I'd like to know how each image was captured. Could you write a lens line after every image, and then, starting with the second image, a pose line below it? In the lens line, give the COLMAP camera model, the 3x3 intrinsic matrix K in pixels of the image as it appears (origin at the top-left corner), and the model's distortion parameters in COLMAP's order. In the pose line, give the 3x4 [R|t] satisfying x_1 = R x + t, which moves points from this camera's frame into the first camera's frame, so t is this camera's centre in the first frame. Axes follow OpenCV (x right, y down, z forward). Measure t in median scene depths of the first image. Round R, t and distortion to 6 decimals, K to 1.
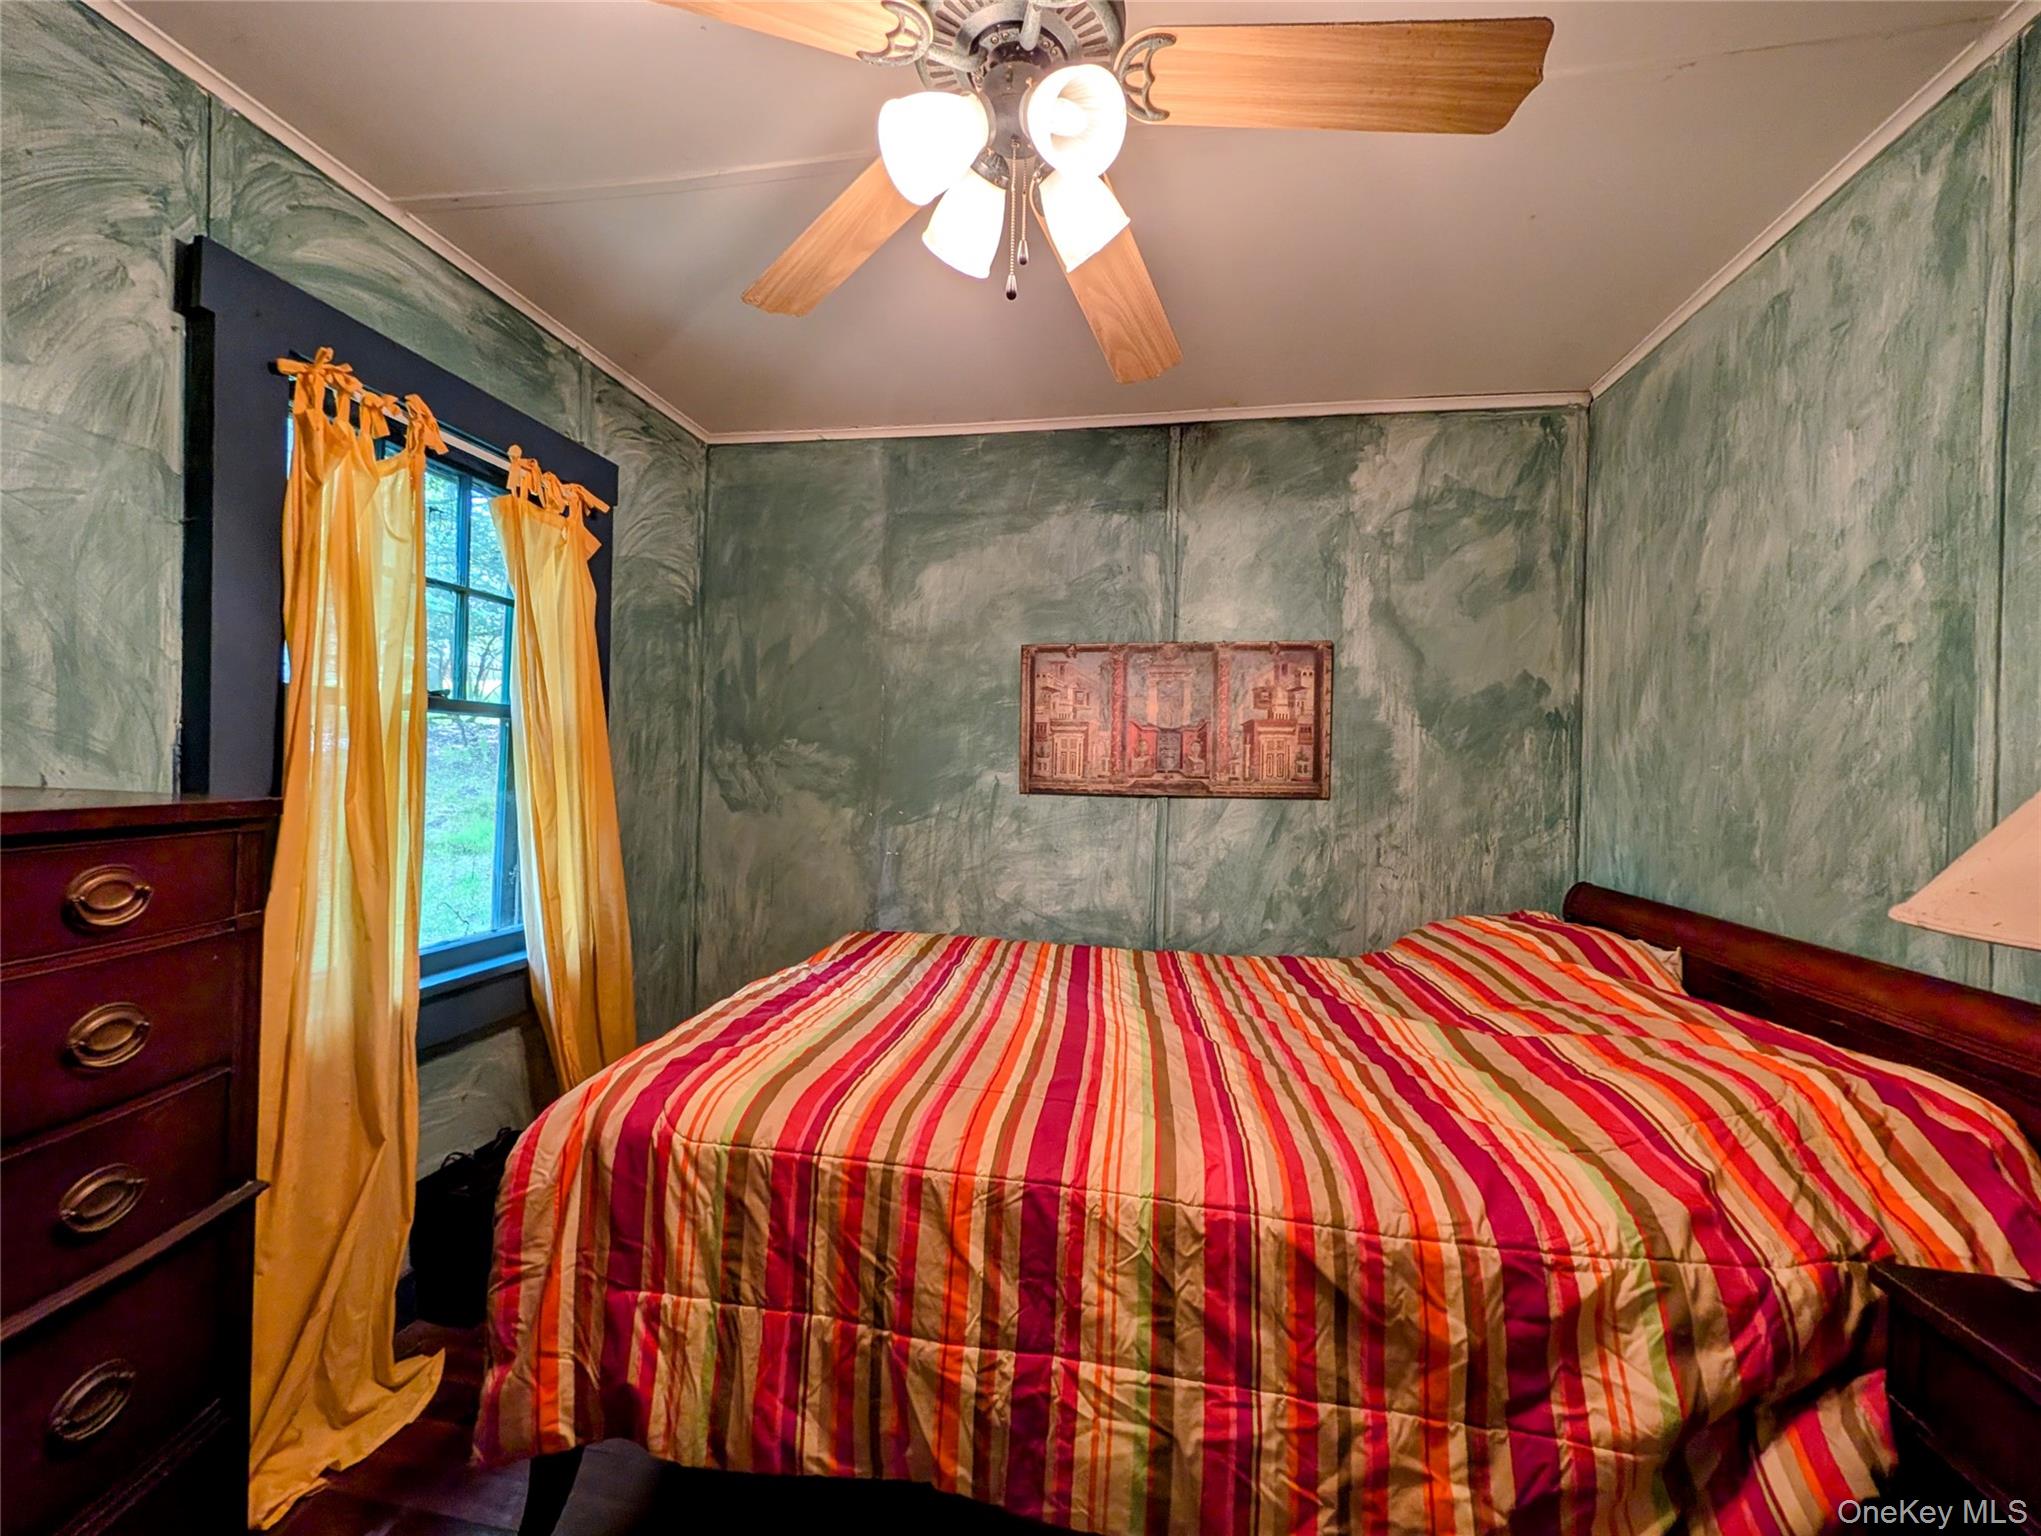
lens RADIAL K [[810.4, 0, 1037.0], [0, 810.4, 779.5], [0, 0, 1]] dist [-0.001211, 0.000148]
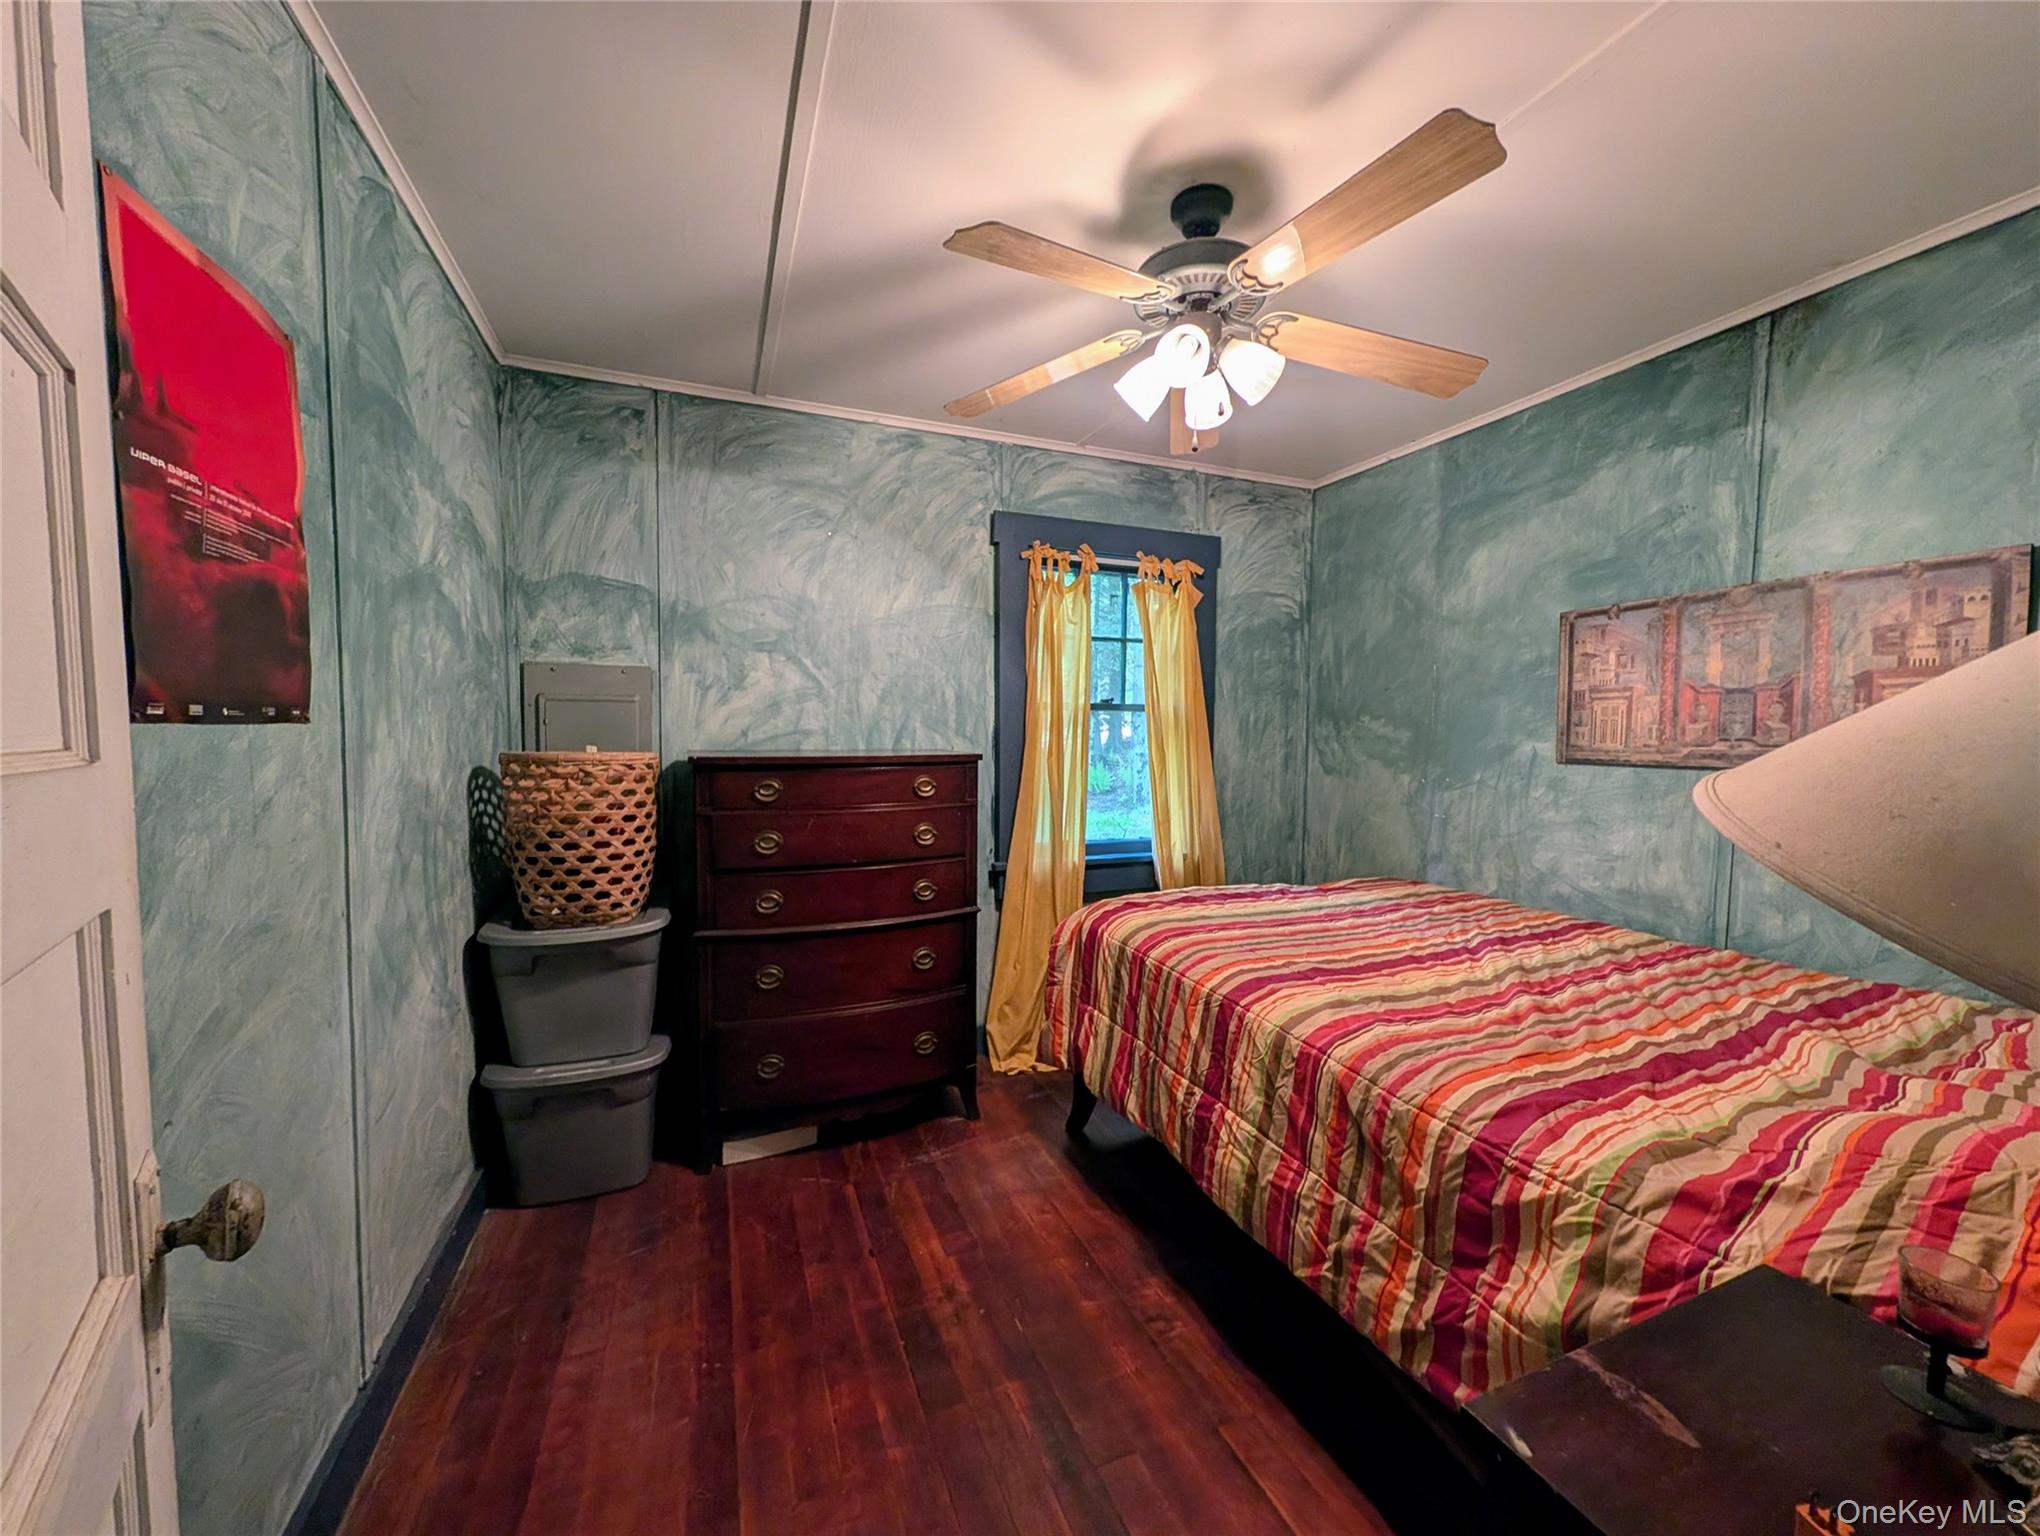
lens RADIAL K [[810.0, 0, 1036.5], [0, 810.0, 779.5], [0, 0, 1]] dist [-0.001211, 0.000148]
pose [[0.530499, 0.030175, -0.847148, 0.497513], [-0.004850, 0.999458, 0.032562, 0.007842], [0.847671, -0.013166, 0.530358, -0.066094]]
